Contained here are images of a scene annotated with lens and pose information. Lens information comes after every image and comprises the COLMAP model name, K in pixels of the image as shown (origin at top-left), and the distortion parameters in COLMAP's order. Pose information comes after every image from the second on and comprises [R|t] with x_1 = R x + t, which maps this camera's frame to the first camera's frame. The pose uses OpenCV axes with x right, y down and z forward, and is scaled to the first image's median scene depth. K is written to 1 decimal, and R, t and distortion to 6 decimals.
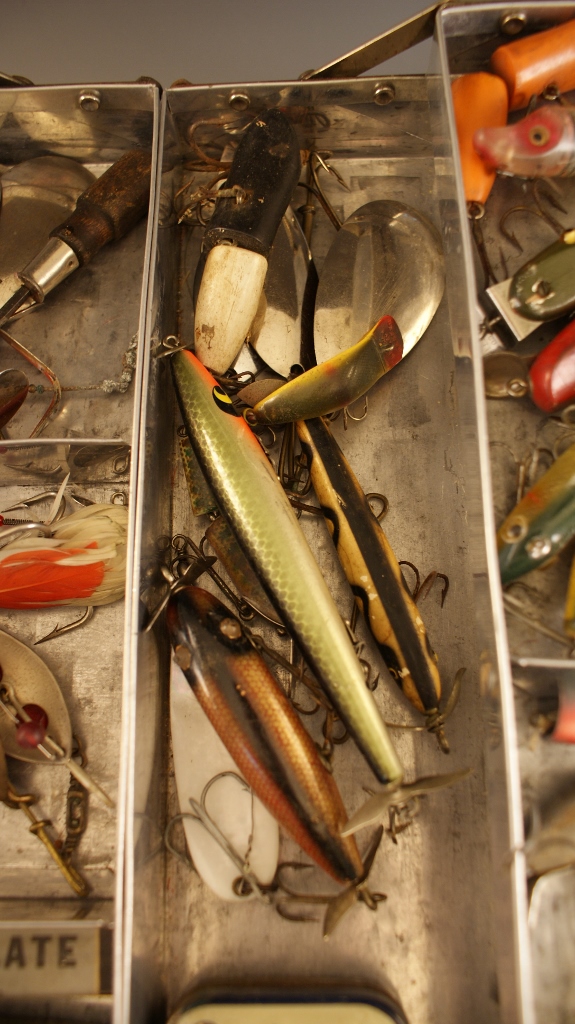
lens RADIAL K [[792.4, 0, 287.5], [0, 792.4, 512.0], [0, 0, 1]] dist [-0.168868, 0.132518]
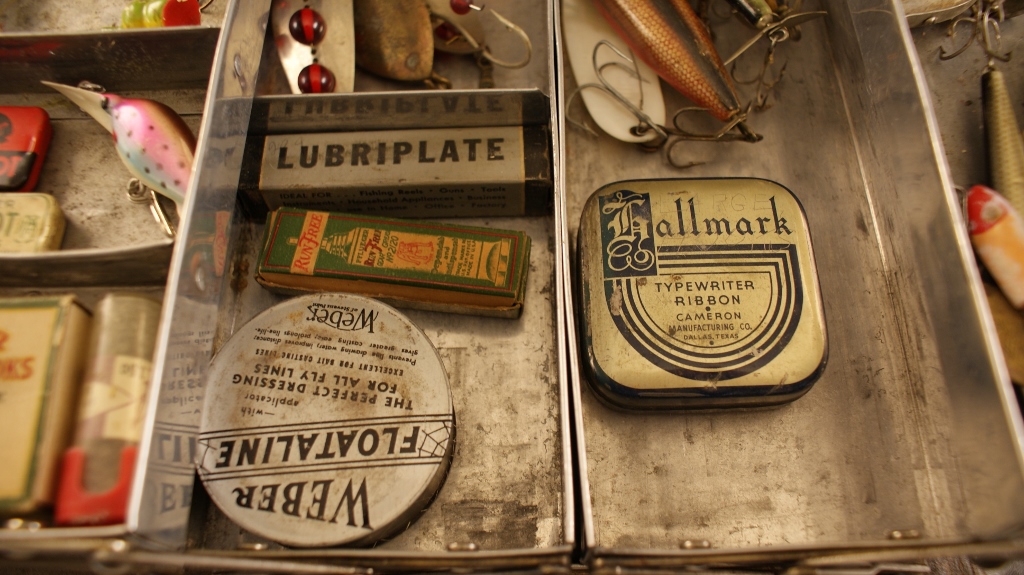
lens RADIAL K [[779.6, 0, 514.6], [0, 779.6, 302.8], [0, 0, 1]] dist [-0.165378, 0.115984]
pose [[0.999964, 0.000353, -0.008509, -0.212495], [-0.001508, 0.990704, -0.136025, 0.815638], [0.008382, 0.136033, 0.990669, -0.106331]]
